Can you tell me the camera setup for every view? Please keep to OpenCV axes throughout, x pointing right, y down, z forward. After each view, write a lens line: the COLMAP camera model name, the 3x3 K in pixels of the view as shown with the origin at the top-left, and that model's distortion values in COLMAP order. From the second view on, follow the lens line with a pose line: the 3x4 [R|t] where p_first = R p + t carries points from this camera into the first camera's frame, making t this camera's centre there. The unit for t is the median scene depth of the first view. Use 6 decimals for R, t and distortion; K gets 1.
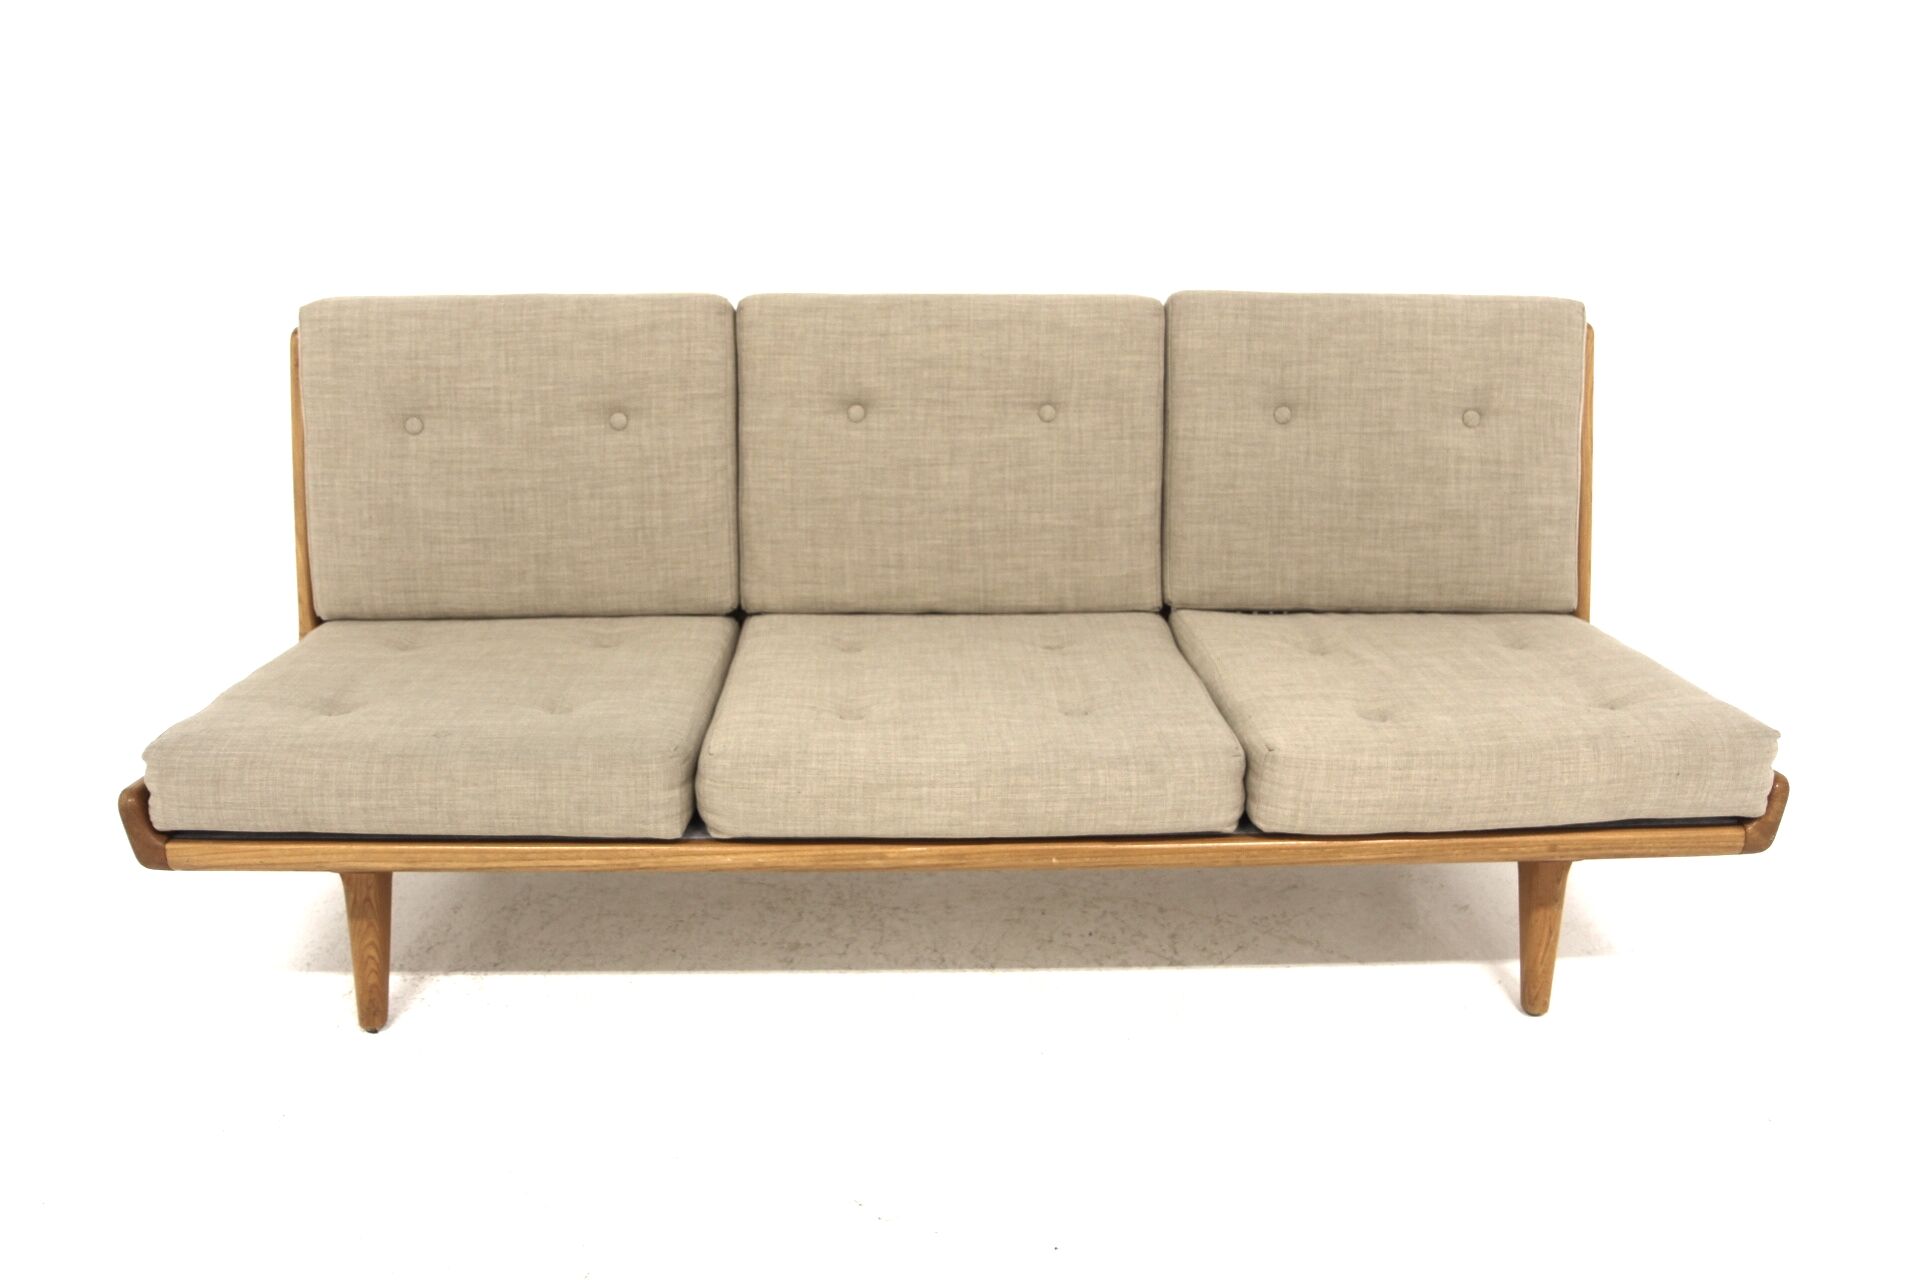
lens RADIAL K [[1546.9, 0, 960.0], [0, 1546.9, 640.0], [0, 0, 1]] dist [-0.093634, 0.007498]
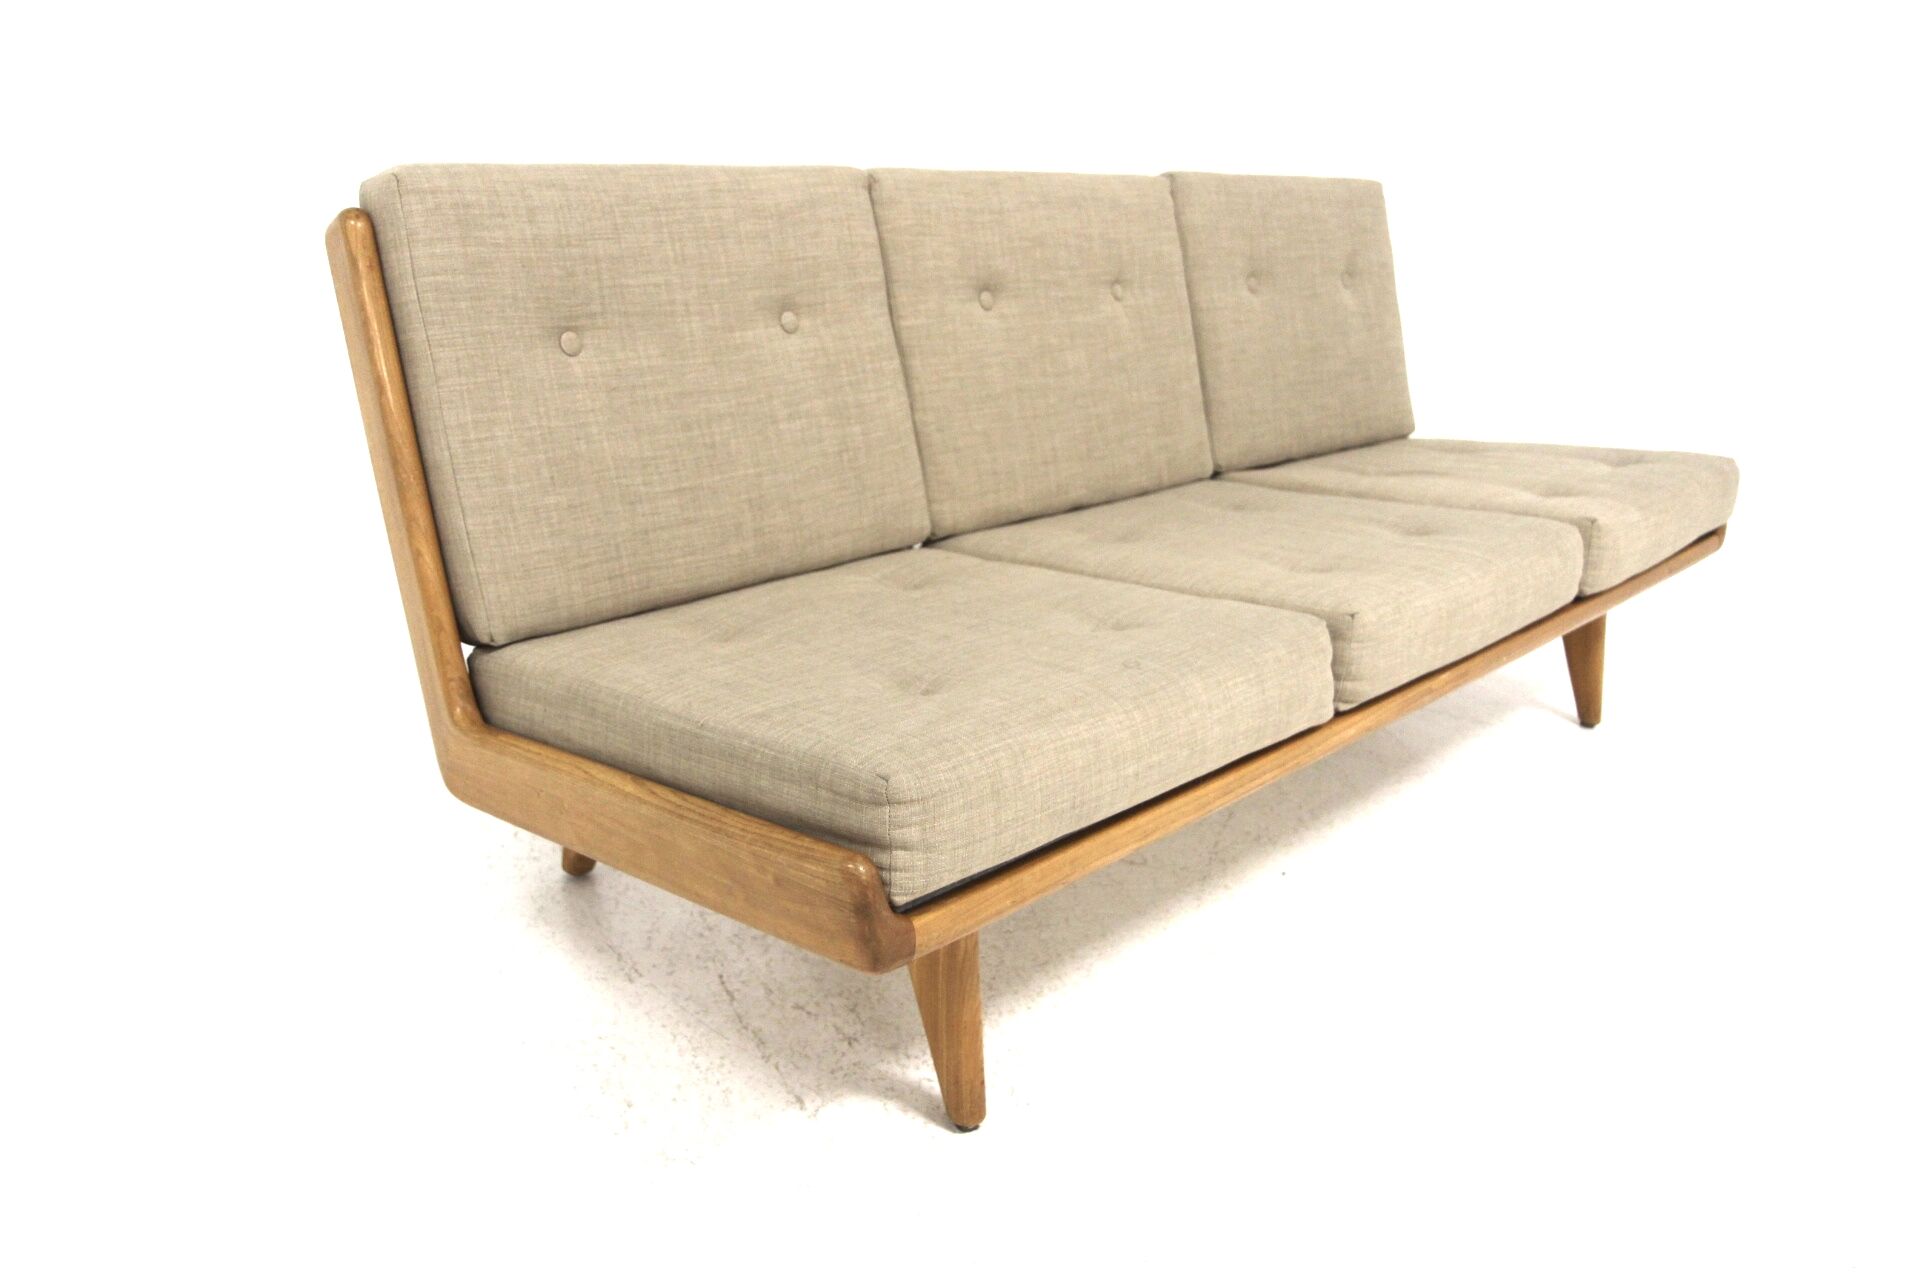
lens RADIAL K [[1477.9, 0, 960.0], [0, 1477.9, 640.0], [0, 0, 1]] dist [-0.084188, -0.140208]
pose [[0.723082, -0.203653, 0.660059, -0.687000], [0.215286, 0.974399, 0.064796, -0.012796], [-0.656357, 0.095248, 0.748414, 0.389730]]
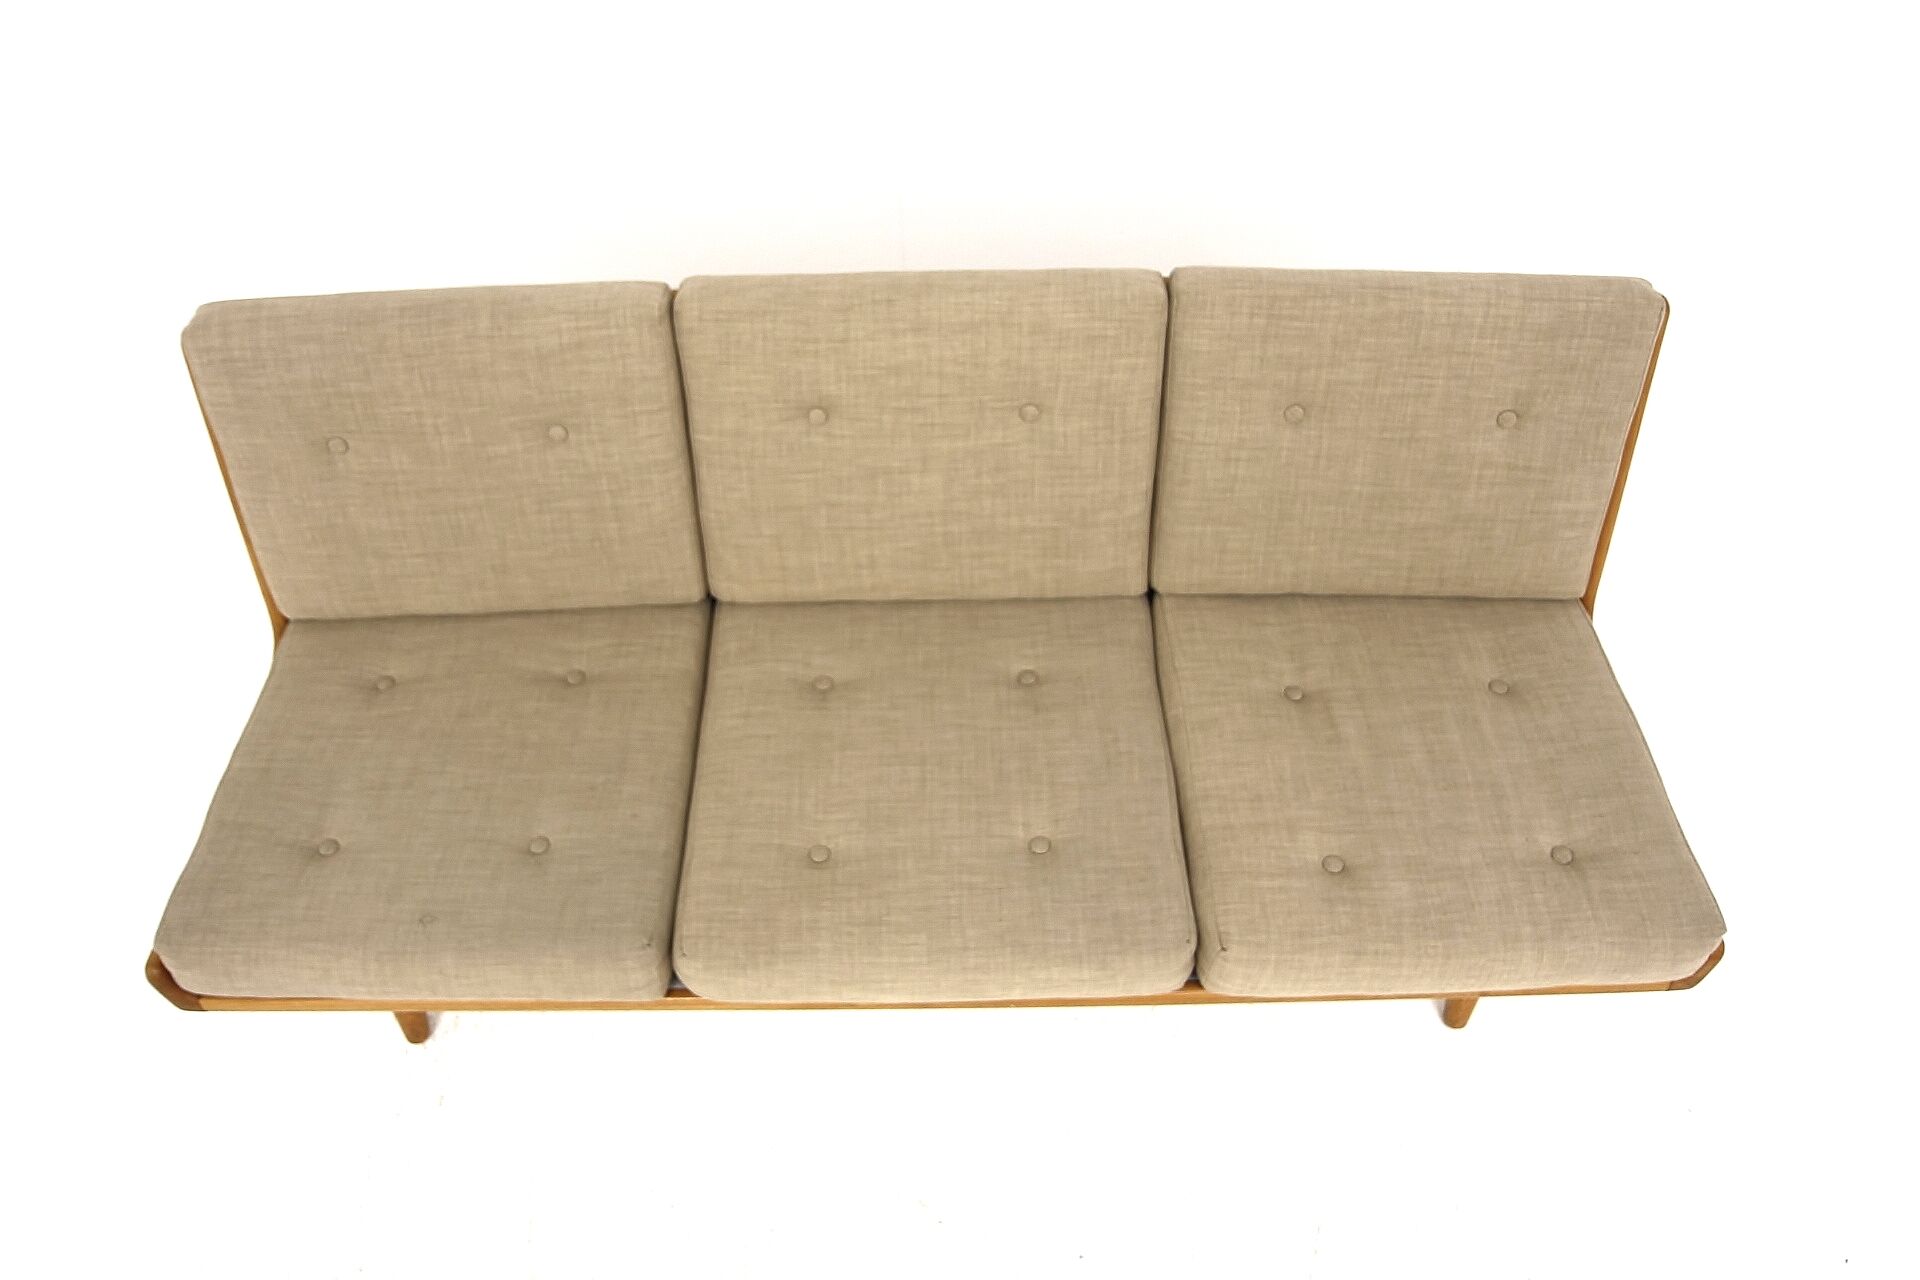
lens RADIAL K [[1546.9, 0, 960.0], [0, 1546.9, 640.0], [0, 0, 1]] dist [-0.093634, 0.007498]
pose [[0.999485, 0.009799, -0.030558, 0.045121], [0.007819, 0.849184, 0.528040, -0.513569], [0.031124, -0.528007, 0.848670, 0.170409]]
